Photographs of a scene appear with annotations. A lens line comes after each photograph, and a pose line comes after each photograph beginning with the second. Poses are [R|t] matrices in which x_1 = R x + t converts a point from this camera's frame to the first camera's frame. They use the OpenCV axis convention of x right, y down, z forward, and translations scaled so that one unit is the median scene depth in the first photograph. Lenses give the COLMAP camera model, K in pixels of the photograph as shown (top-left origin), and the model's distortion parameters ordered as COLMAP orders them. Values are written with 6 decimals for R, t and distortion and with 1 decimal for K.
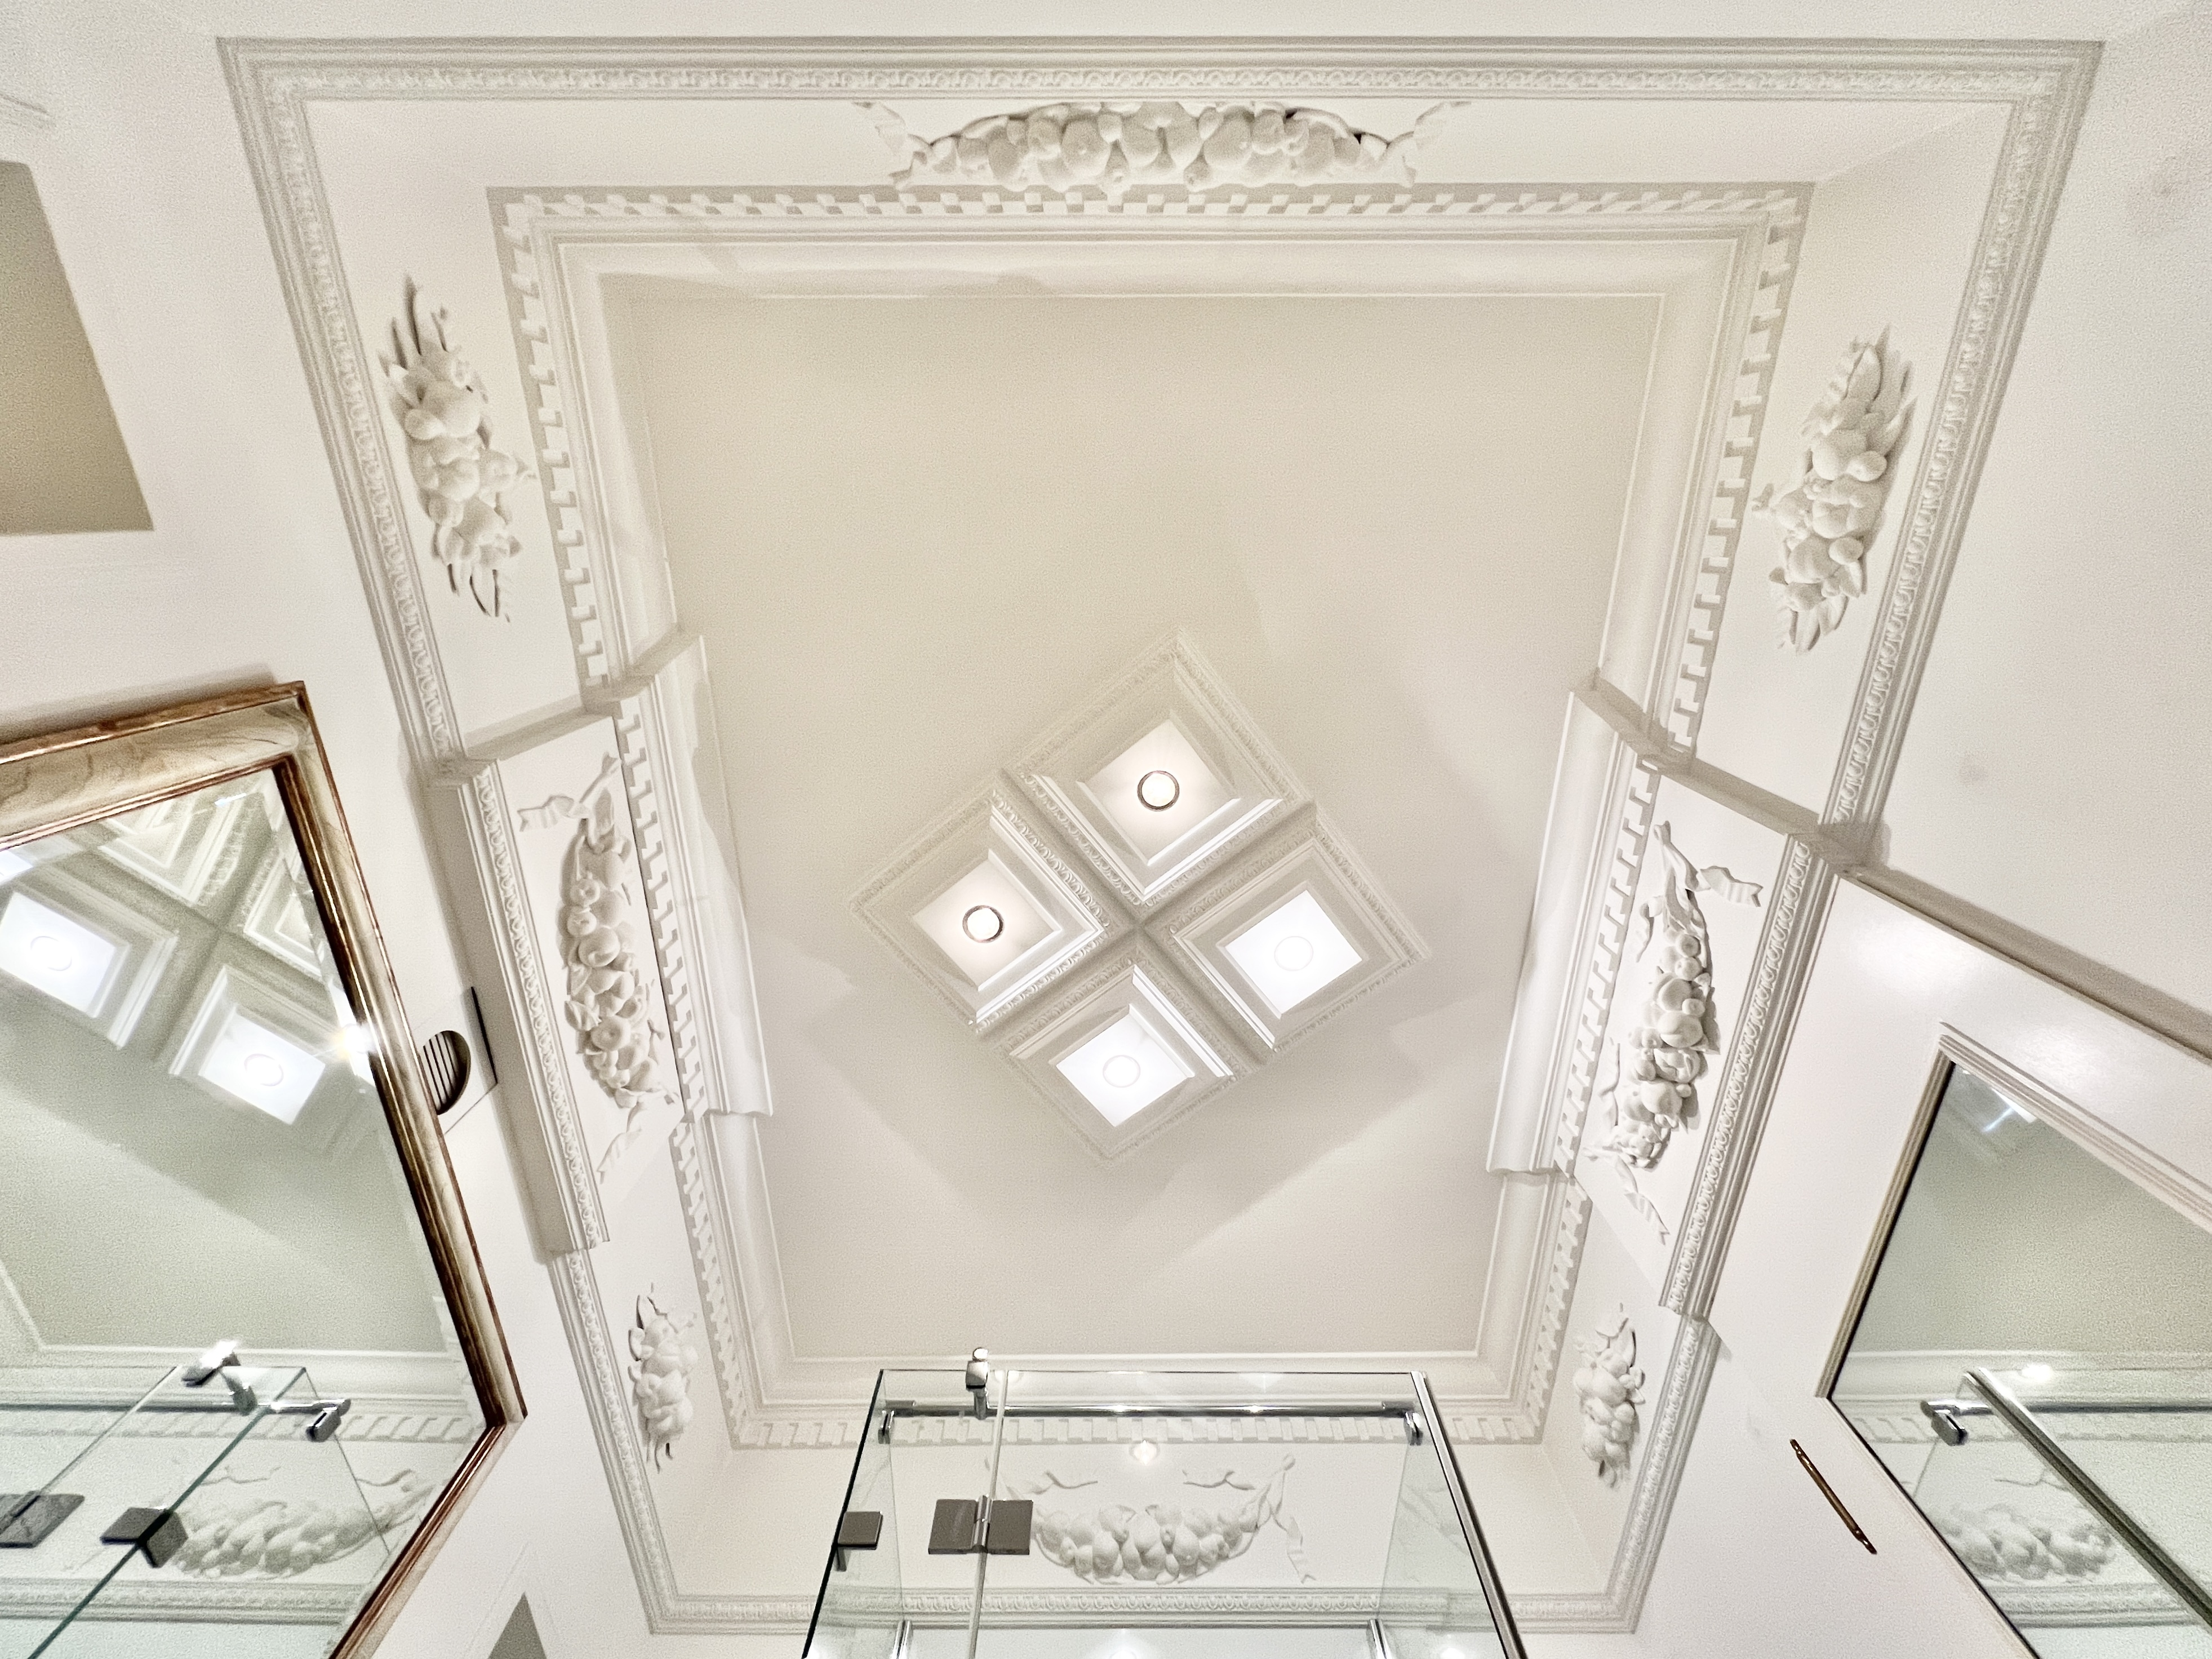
lens RADIAL K [[906.4, 0, 1106.0], [0, 906.4, 829.5], [0, 0, 1]] dist [-0.001139, 0.000728]
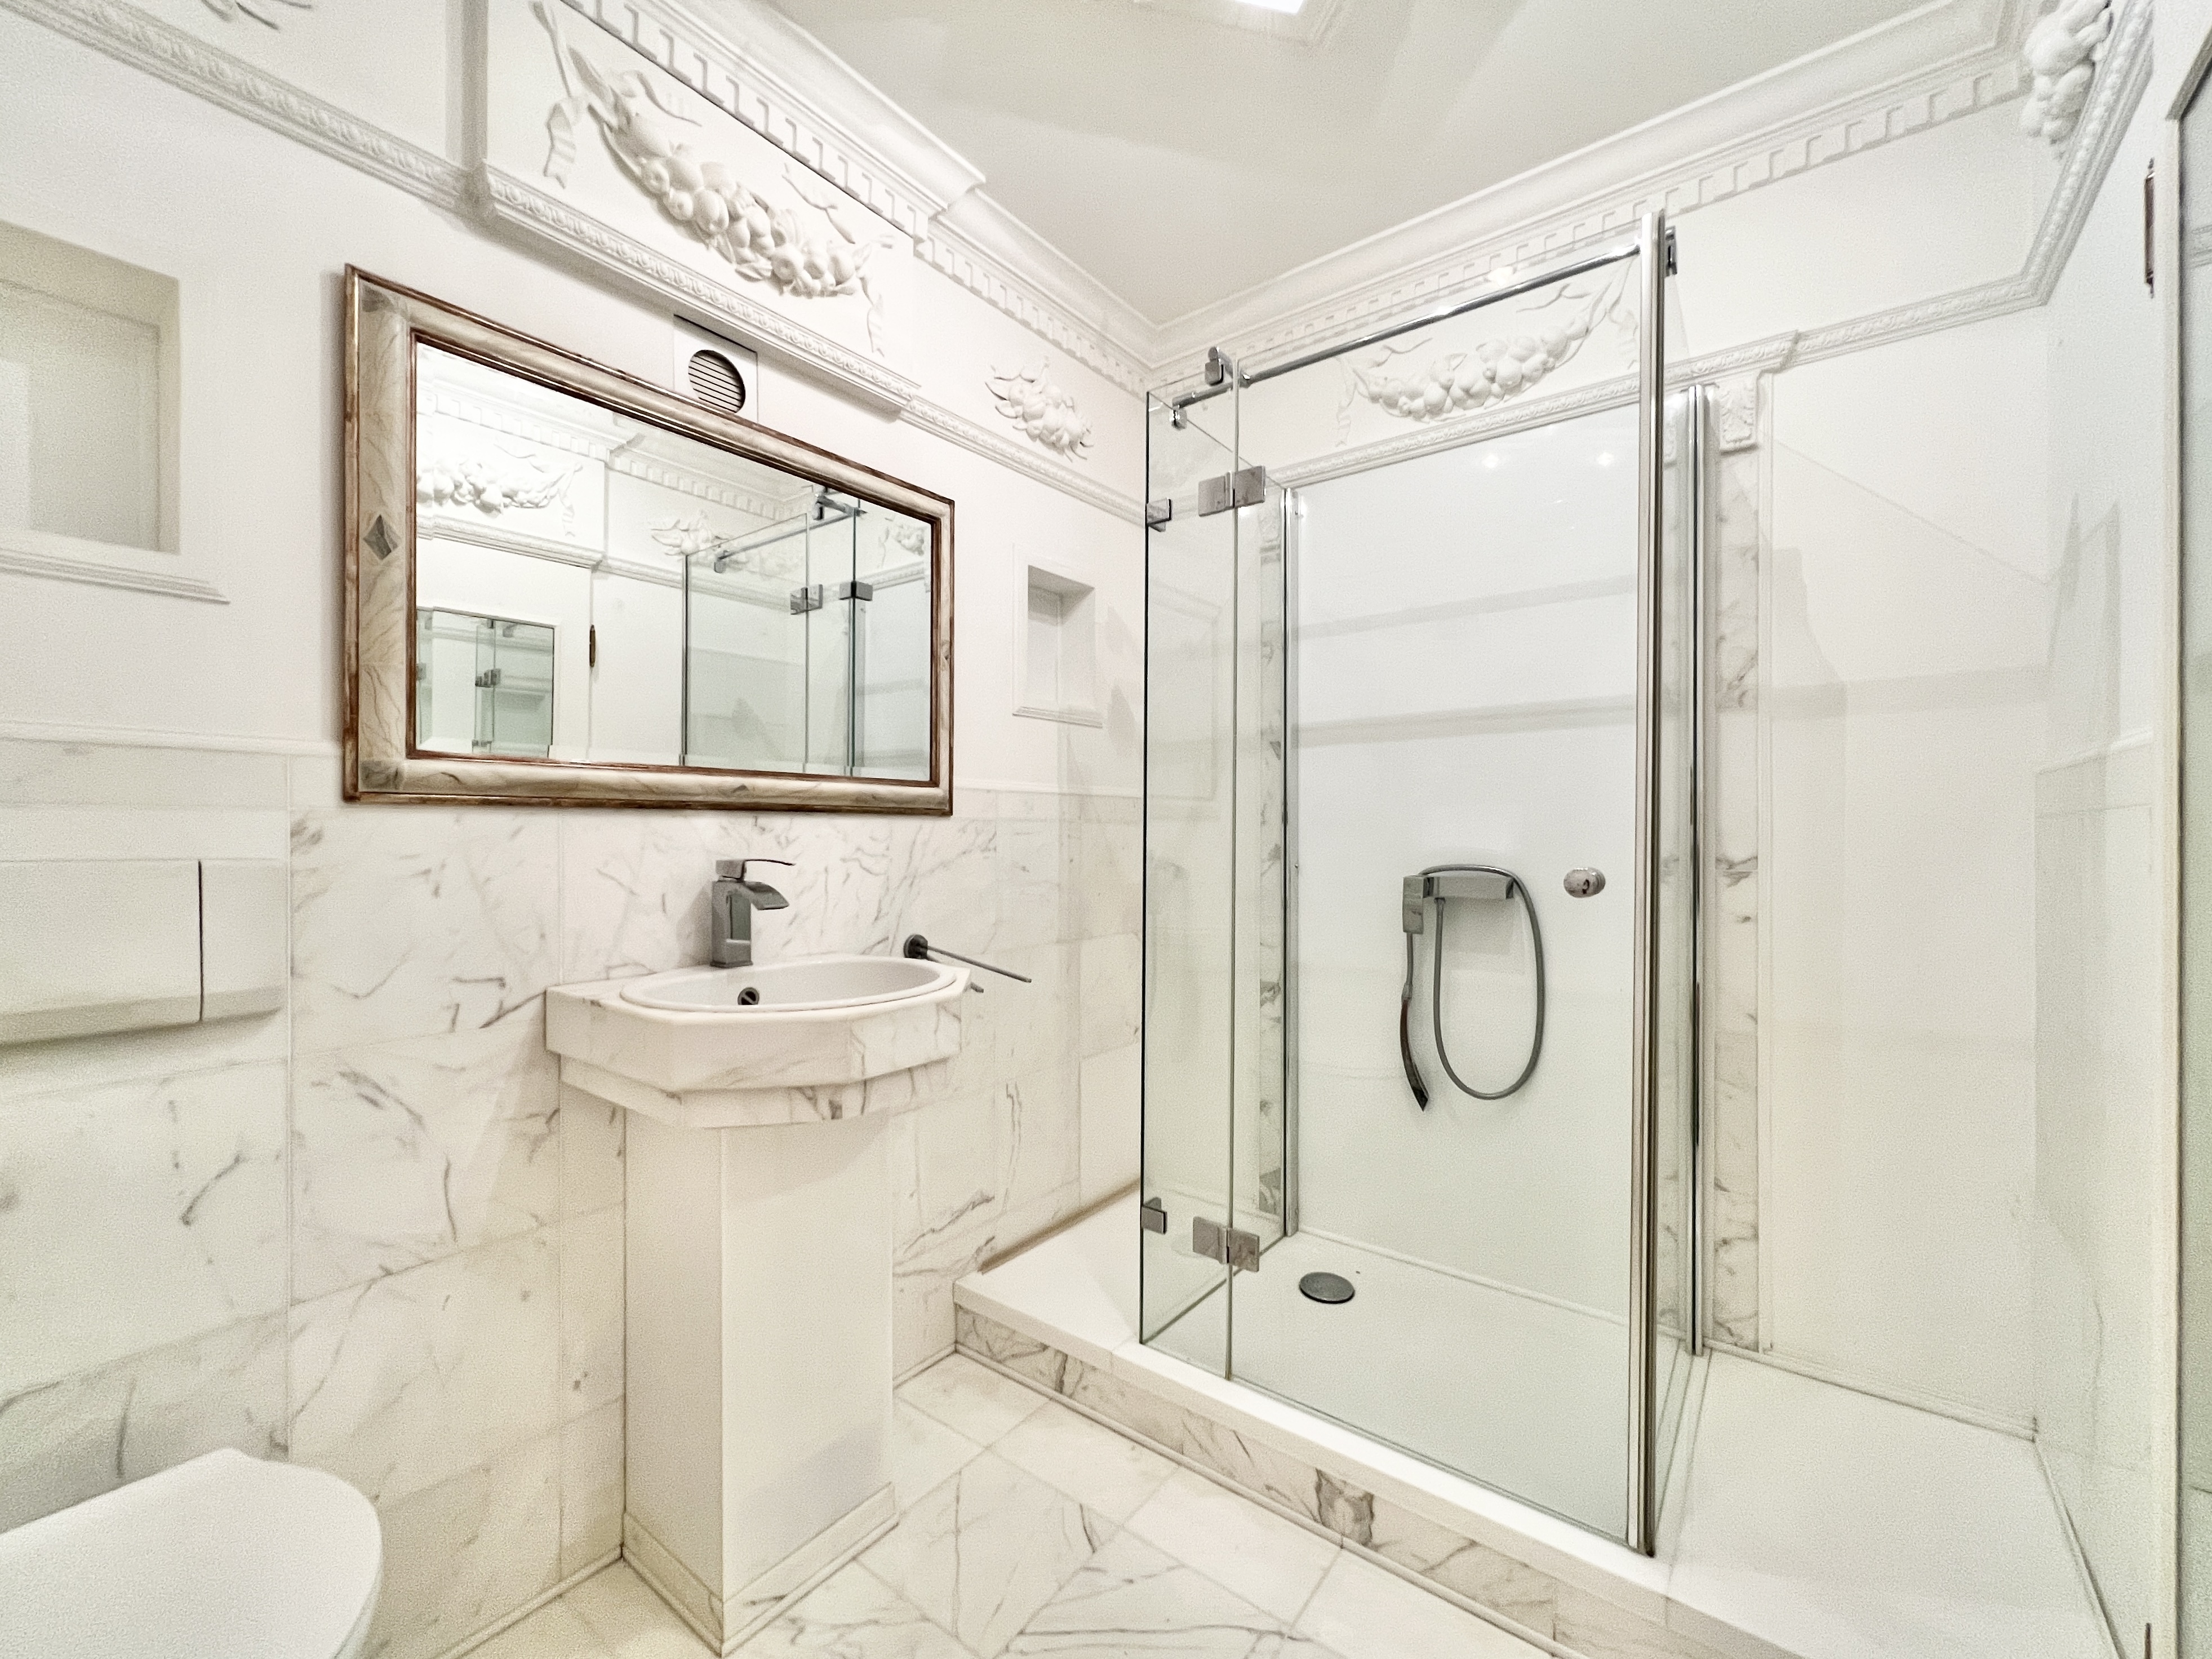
lens RADIAL K [[920.5, 0, 1106.0], [0, 920.5, 829.5], [0, 0, 1]] dist [-0.002500, -0.000719]
pose [[0.789226, -0.003555, -0.614092, 0.418524], [0.578912, 0.337952, 0.742057, -0.139789], [0.204896, -0.941157, 0.268779, 0.091292]]
